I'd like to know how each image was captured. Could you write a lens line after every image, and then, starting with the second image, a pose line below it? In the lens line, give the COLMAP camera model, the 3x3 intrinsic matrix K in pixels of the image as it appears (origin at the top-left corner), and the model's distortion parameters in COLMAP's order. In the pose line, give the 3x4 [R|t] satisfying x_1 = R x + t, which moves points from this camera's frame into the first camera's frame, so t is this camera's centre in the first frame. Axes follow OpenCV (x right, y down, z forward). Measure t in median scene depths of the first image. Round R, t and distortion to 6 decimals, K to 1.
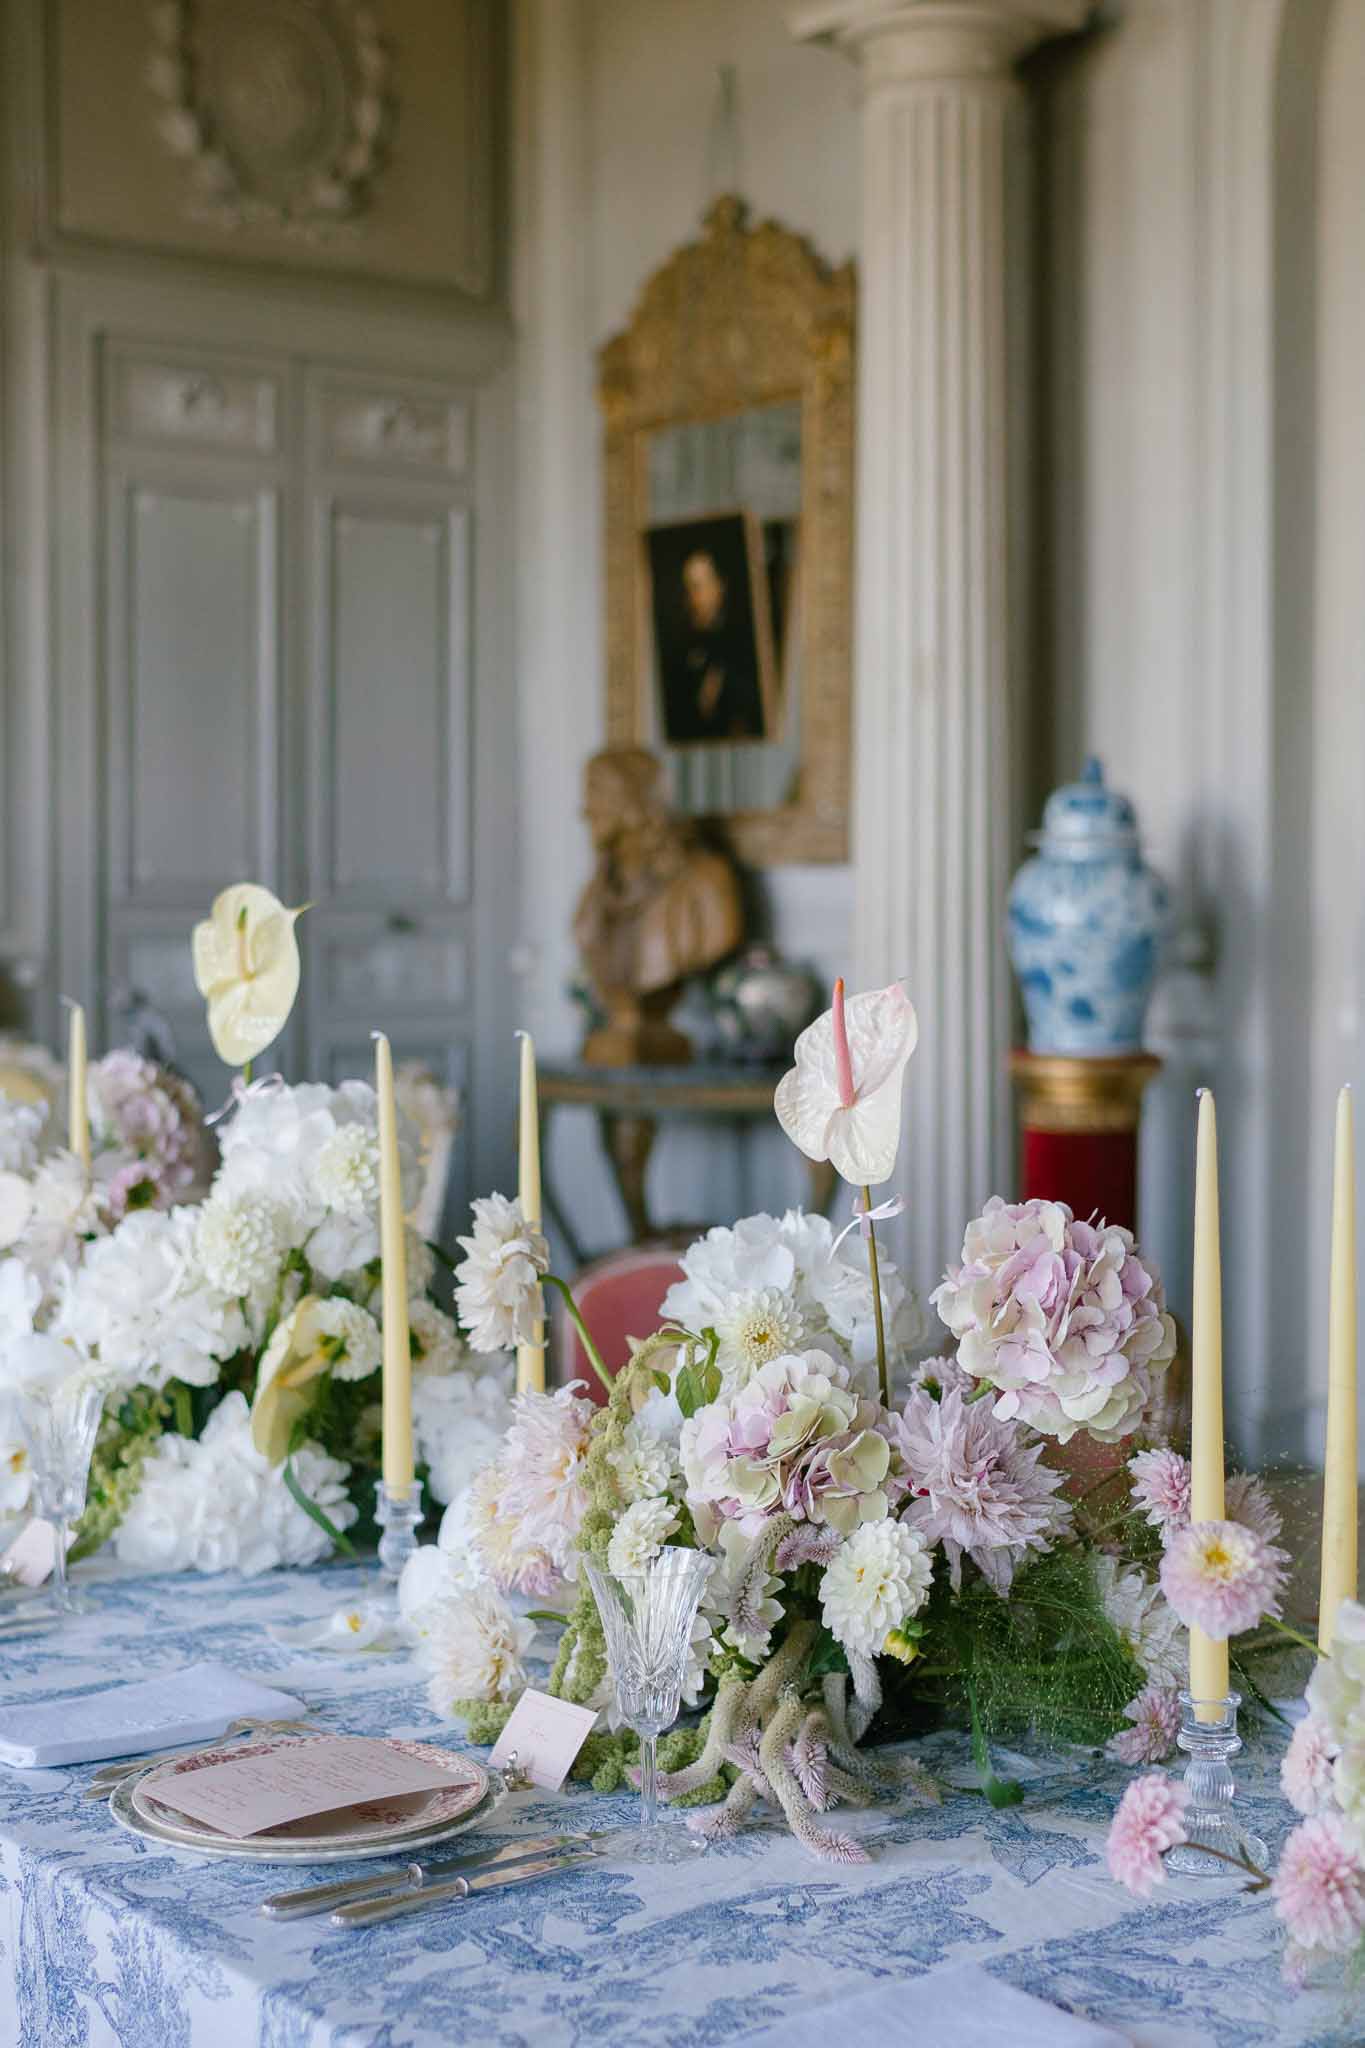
lens RADIAL K [[3136.9, 0, 682.5], [0, 3136.9, 1024.0], [0, 0, 1]] dist [-0.006614, -0.070028]
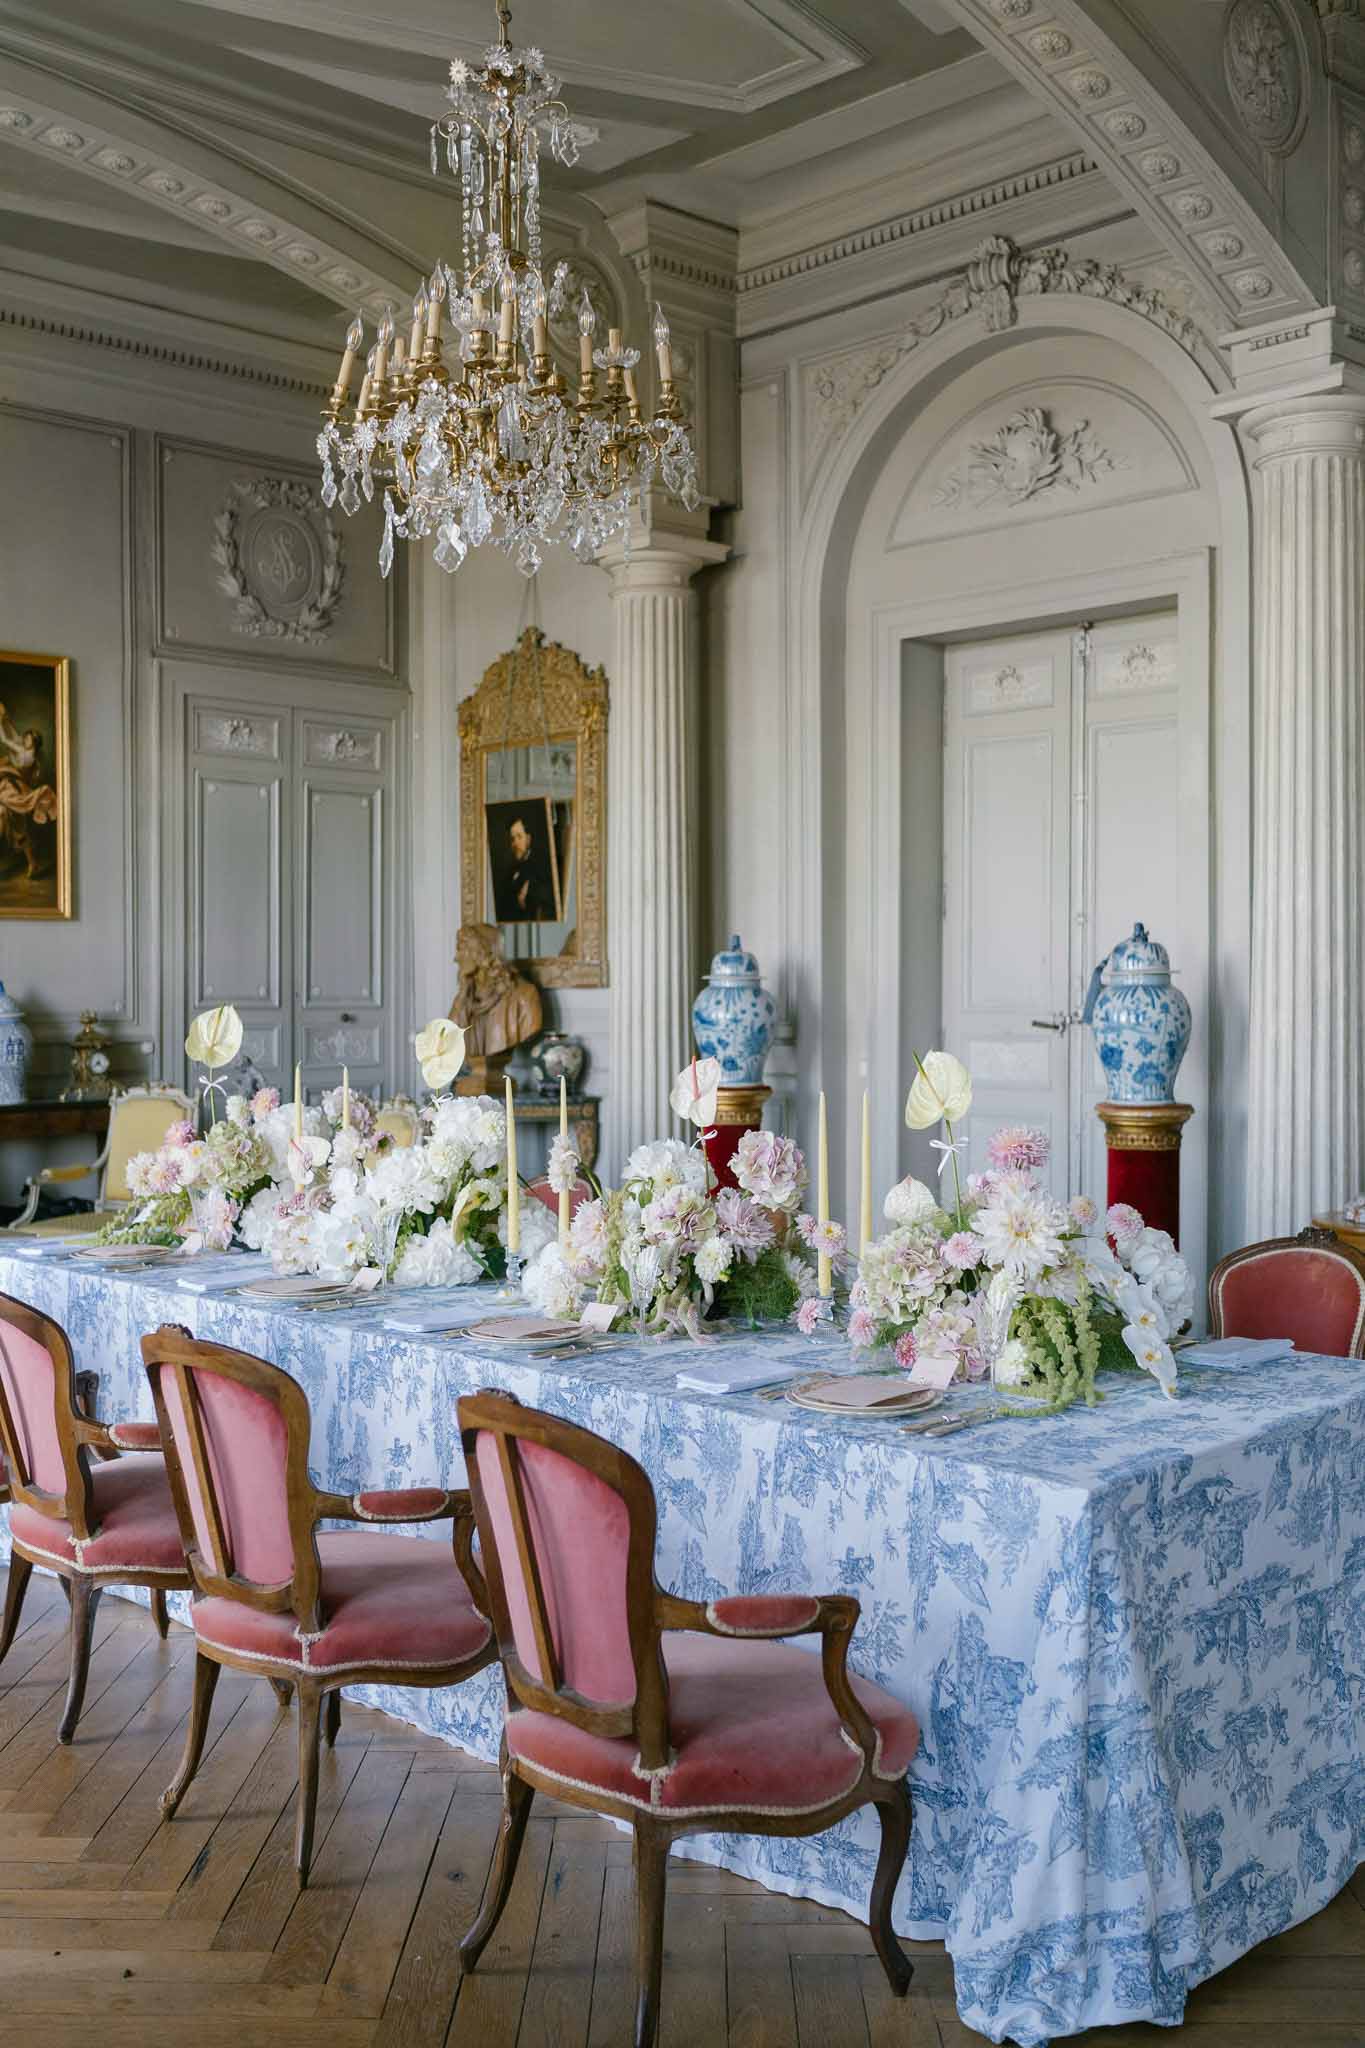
lens RADIAL K [[1967.4, 0, 712.0], [0, 1967.4, 993.0], [0, 0, 1]] dist [0.001028, 0.003342]
pose [[0.991104, -0.000570, 0.133087, -0.140758], [0.005979, 0.999172, -0.040252, 0.000876], [-0.132954, 0.040689, 0.990287, -0.645896]]
